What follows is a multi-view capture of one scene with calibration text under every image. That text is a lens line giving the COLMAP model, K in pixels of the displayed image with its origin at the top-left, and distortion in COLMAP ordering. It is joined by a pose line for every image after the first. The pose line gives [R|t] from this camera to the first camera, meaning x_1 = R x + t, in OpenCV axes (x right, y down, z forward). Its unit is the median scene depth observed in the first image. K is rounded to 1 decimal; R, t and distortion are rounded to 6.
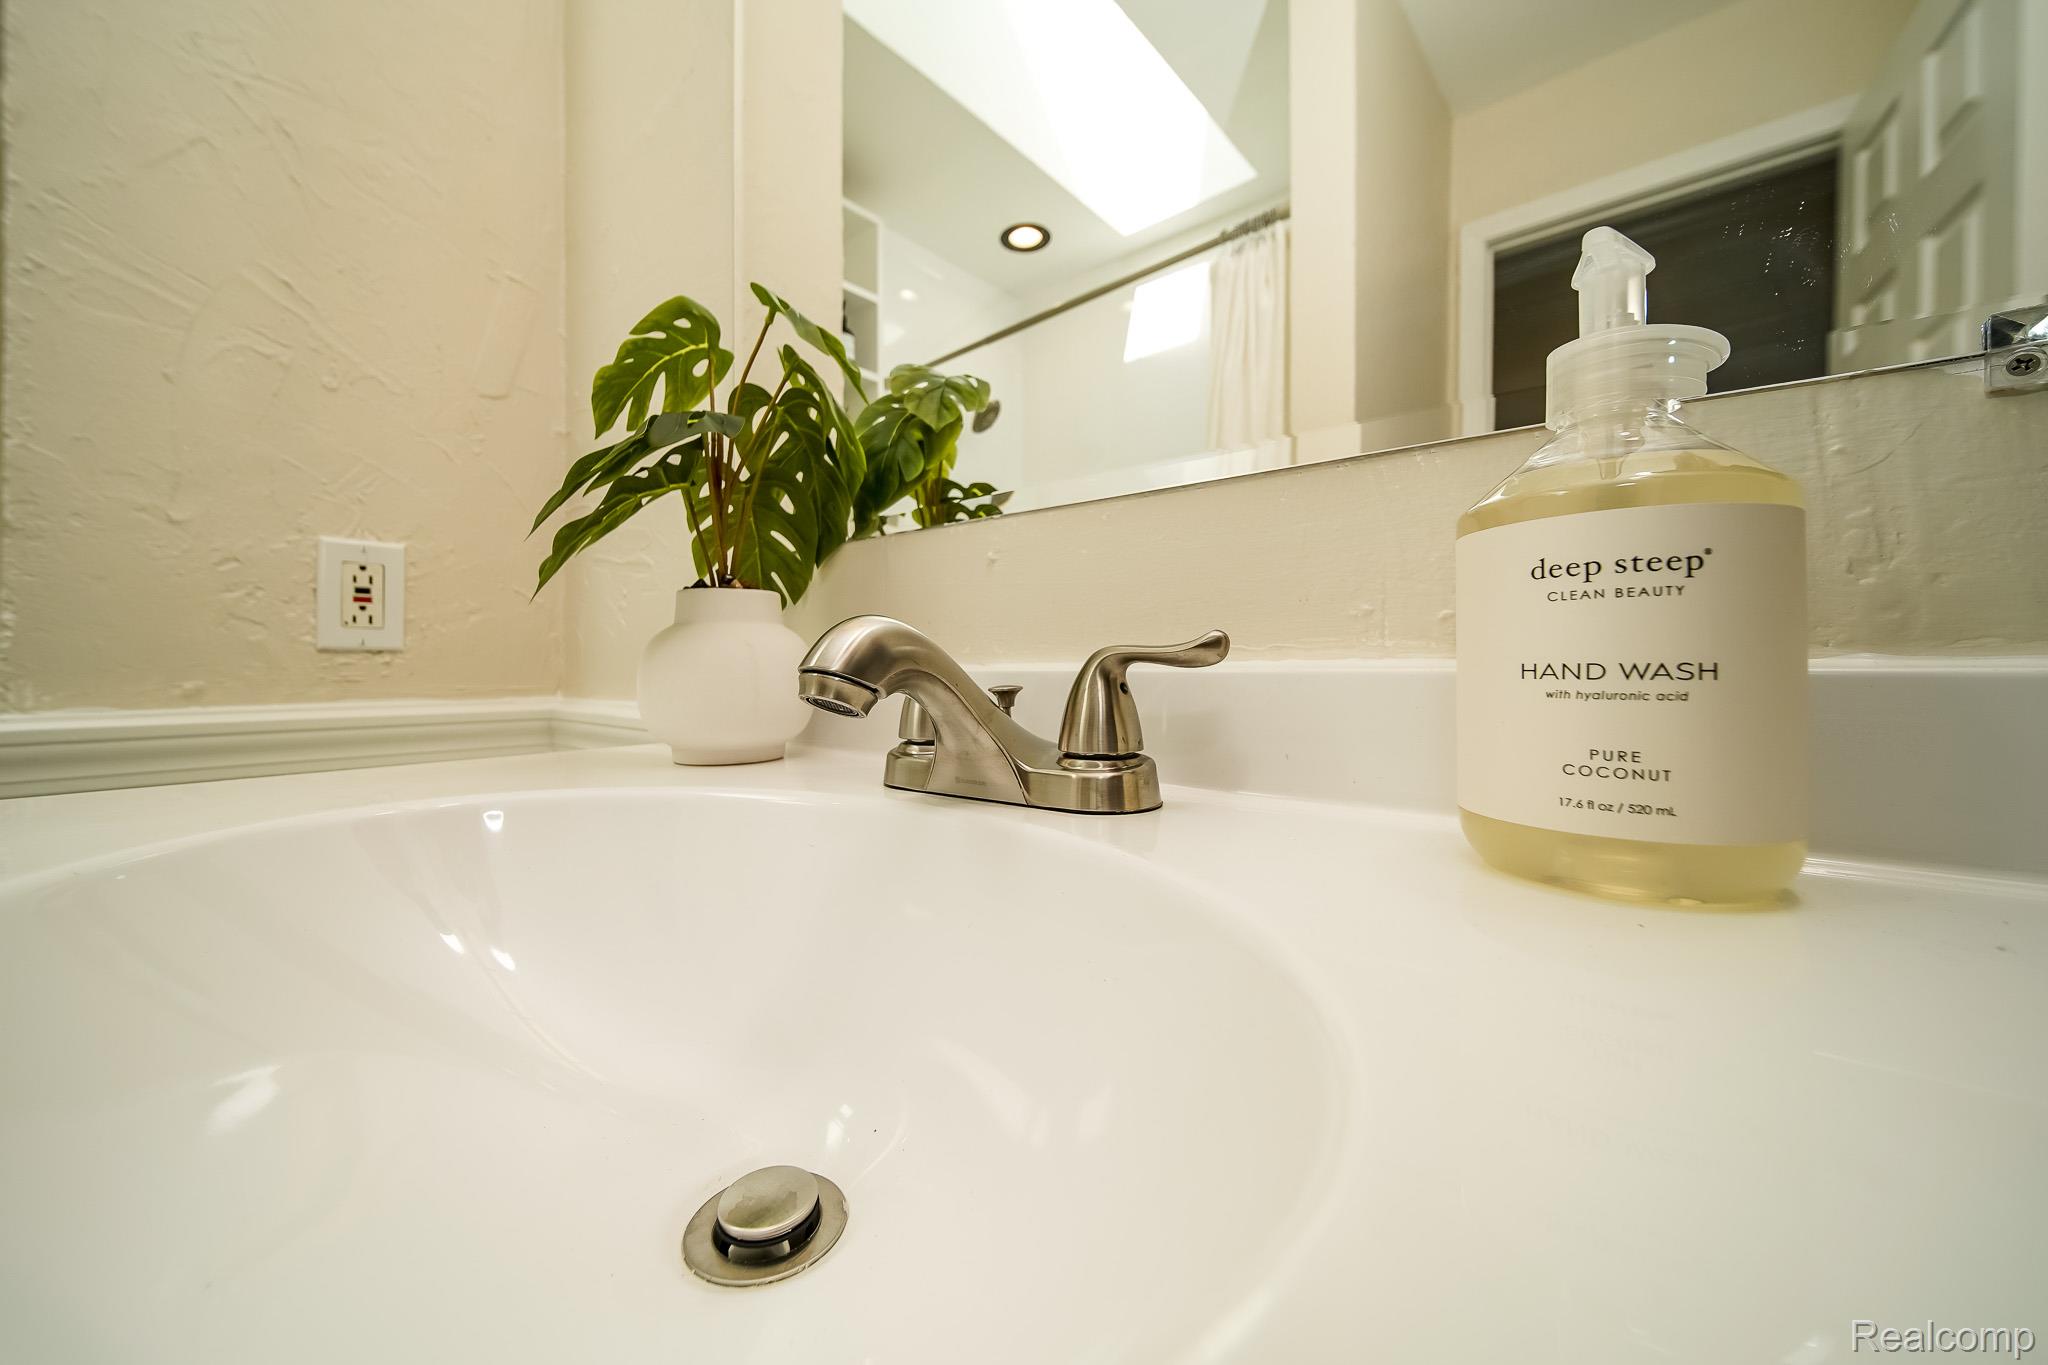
lens RADIAL K [[755.3, 0, 1002.9], [0, 755.3, 672.3], [0, 0, 1]] dist [-0.001215, -0.000230]
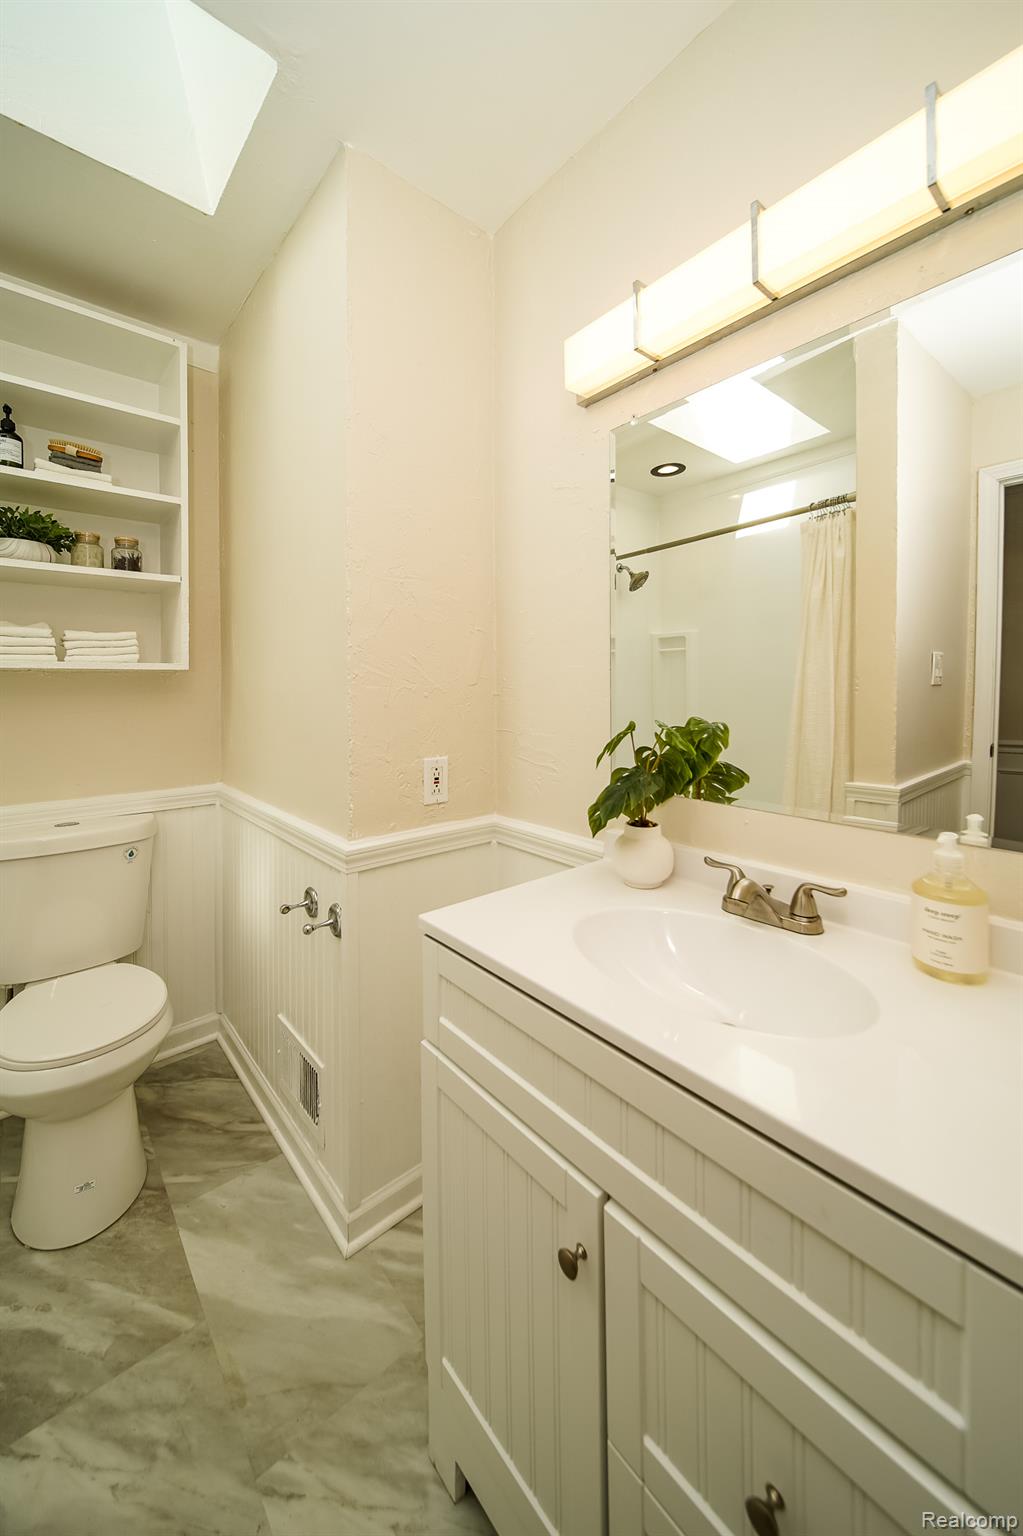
lens RADIAL K [[577.9, 0, 501.4], [0, 577.9, 694.1], [0, 0, 1]] dist [0.002610, 0.000015]
pose [[0.984385, -0.003391, -0.175999, -0.328222], [0.004431, 0.999975, 0.005519, -0.396000], [0.175976, -0.006213, 0.984375, -0.790270]]
